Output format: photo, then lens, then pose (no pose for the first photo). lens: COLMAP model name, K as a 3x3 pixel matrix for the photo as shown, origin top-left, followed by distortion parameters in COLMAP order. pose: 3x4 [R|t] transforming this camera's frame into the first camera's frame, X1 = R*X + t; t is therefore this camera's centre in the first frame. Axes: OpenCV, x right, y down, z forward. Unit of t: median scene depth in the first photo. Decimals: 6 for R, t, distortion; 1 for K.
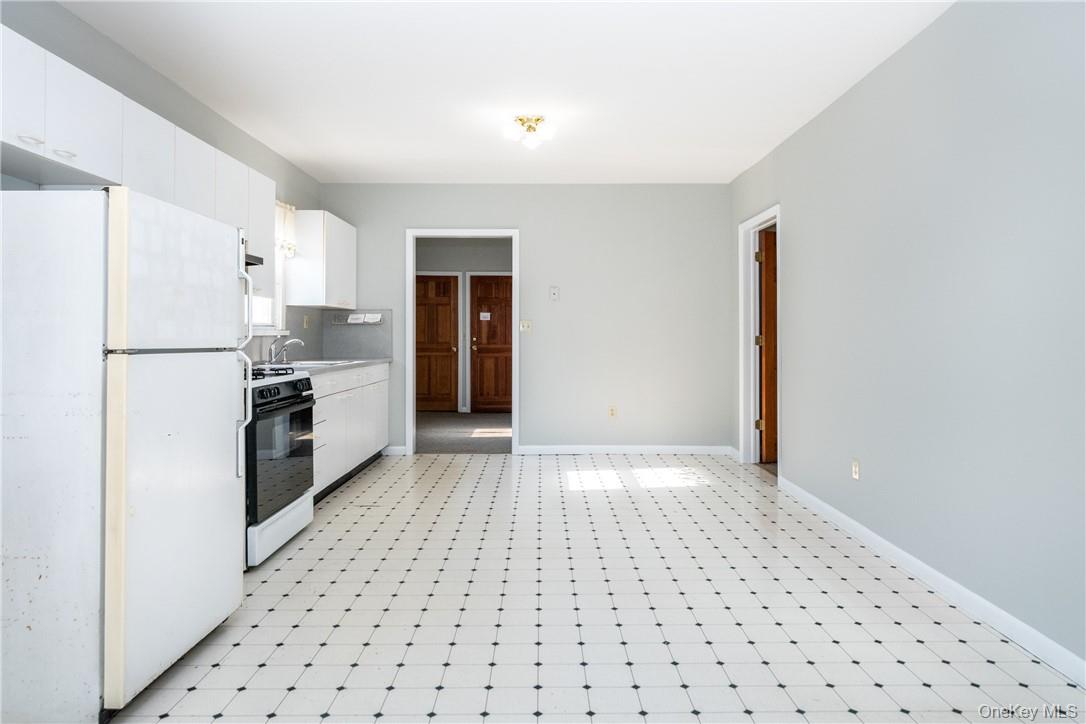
lens RADIAL K [[605.3, 0, 532.5], [0, 605.3, 334.3], [0, 0, 1]] dist [0.024809, -0.001579]
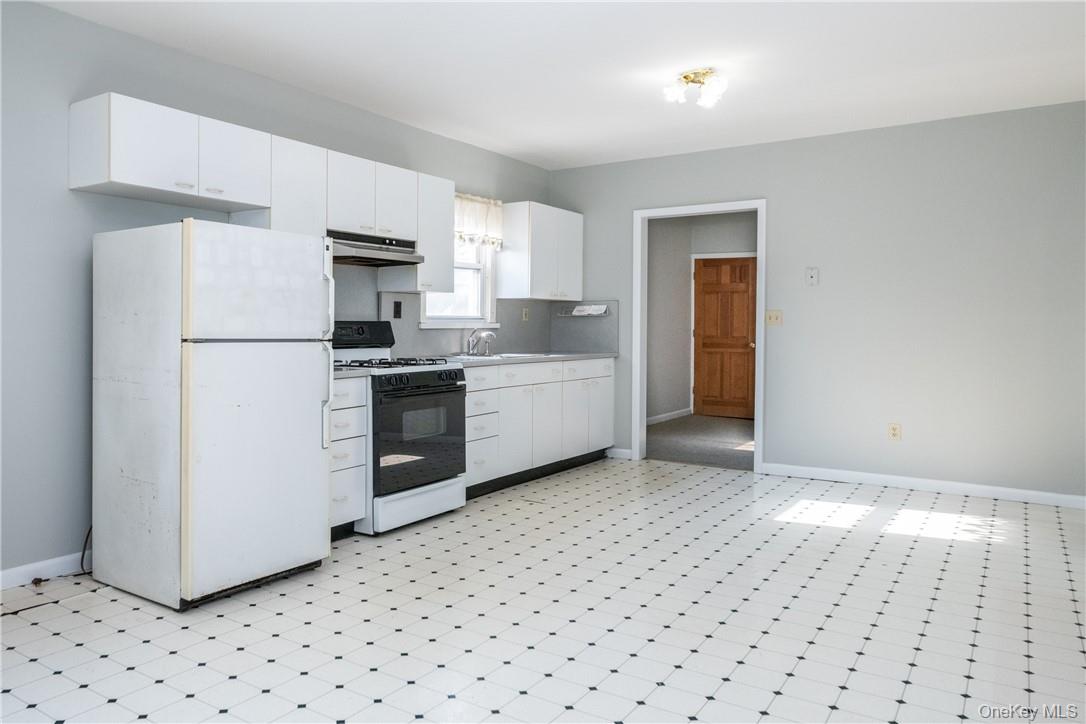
lens RADIAL K [[702.9, 0, 538.8], [0, 702.9, 350.6], [0, 0, 1]] dist [-0.001295, -0.002217]
pose [[0.845403, 0.021416, -0.533700, 0.241616], [-0.003009, 0.999371, 0.035335, -0.001844], [0.534121, -0.028267, 0.844936, 0.033457]]
